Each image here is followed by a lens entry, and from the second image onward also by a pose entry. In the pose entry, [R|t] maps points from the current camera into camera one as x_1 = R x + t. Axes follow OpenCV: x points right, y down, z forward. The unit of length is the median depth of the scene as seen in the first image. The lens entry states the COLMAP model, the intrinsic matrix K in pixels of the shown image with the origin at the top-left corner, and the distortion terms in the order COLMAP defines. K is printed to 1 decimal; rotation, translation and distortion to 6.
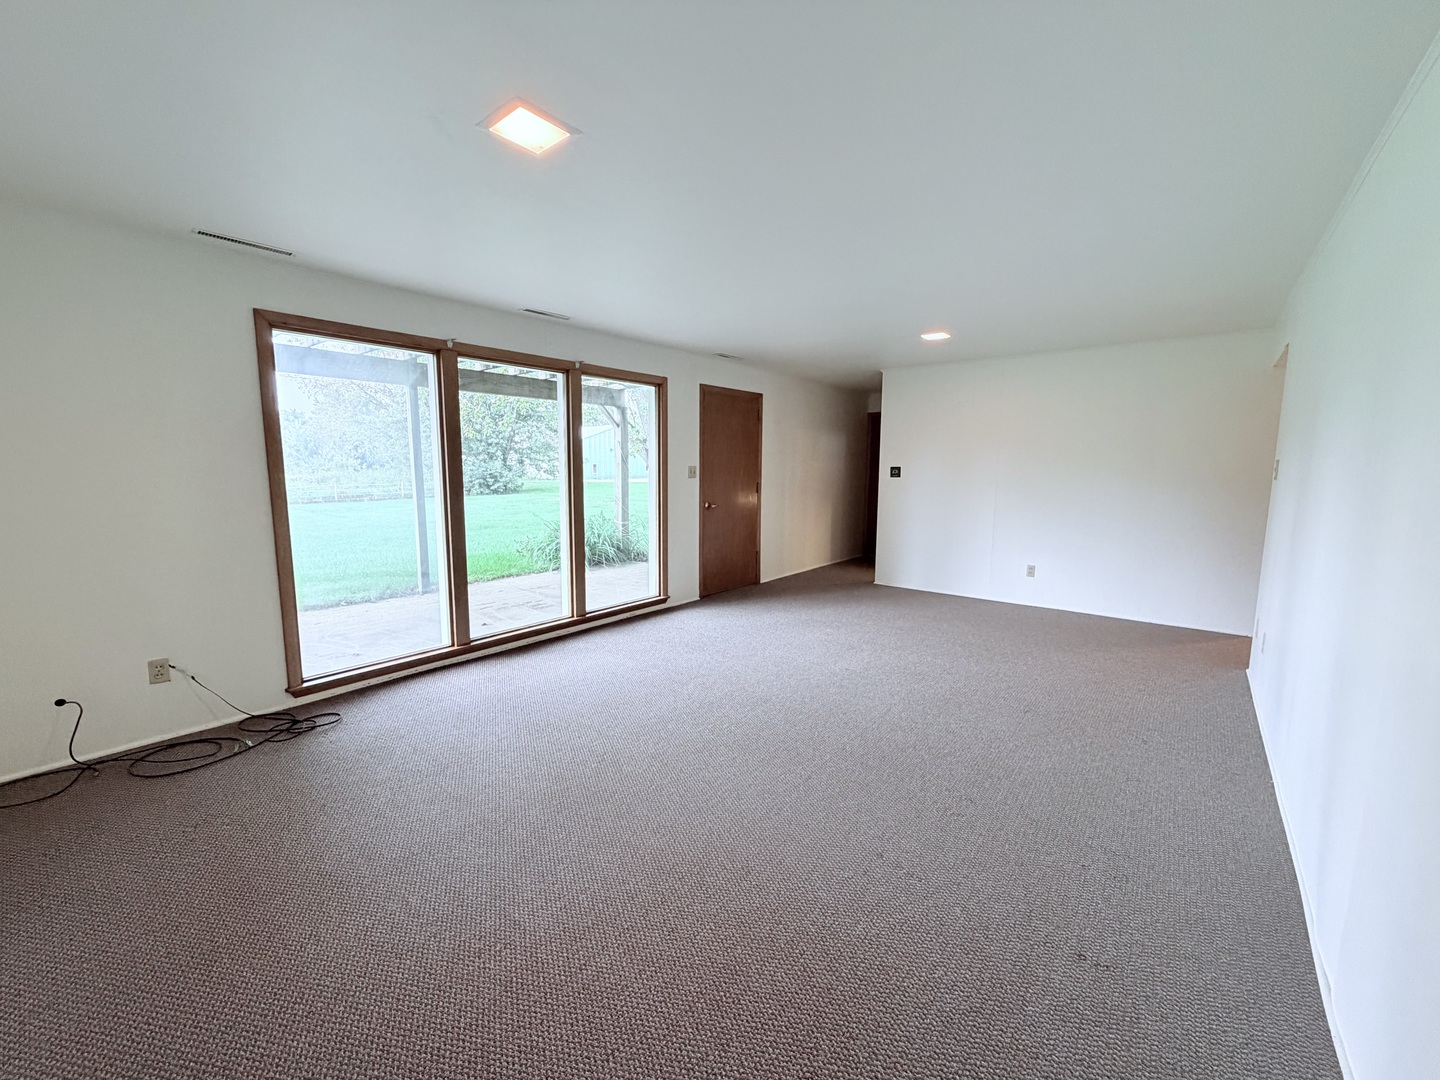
lens RADIAL K [[575.7, 0, 730.4], [0, 575.7, 542.2], [0, 0, 1]] dist [-0.000253, 0.000045]
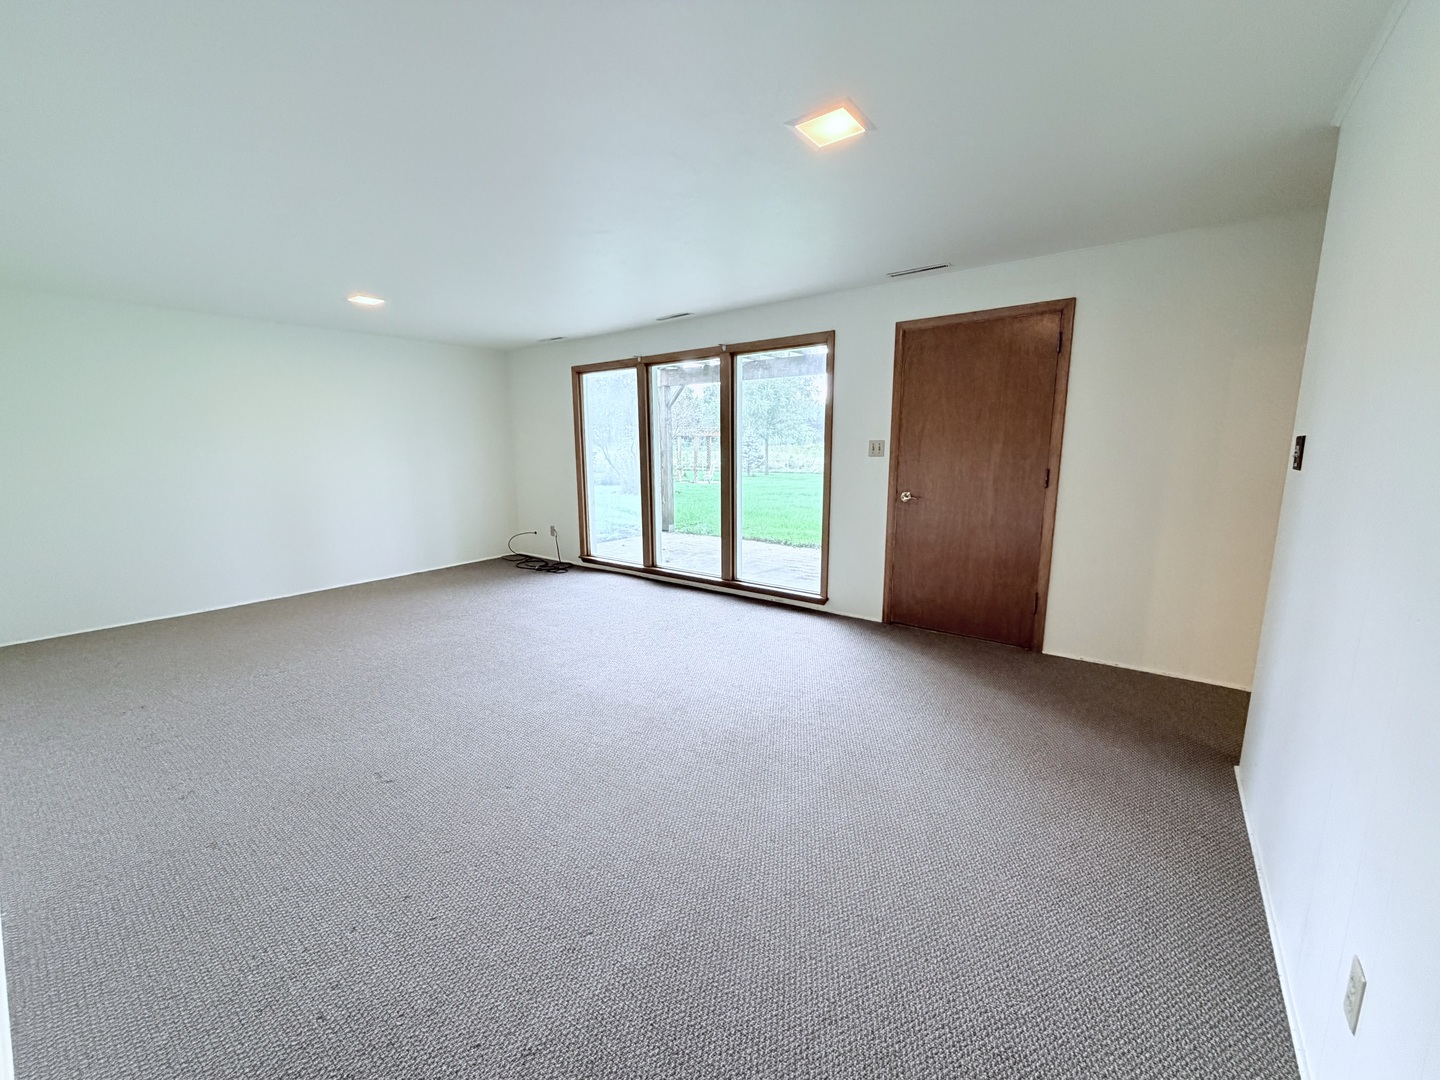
lens RADIAL K [[575.7, 0, 730.3], [0, 575.7, 538.3], [0, 0, 1]] dist [-0.000253, 0.000045]
pose [[0.029807, 0.160573, -0.986574, 0.703922], [-0.121728, 0.980249, 0.155866, -0.105319], [0.992116, 0.115448, 0.048764, 0.822018]]
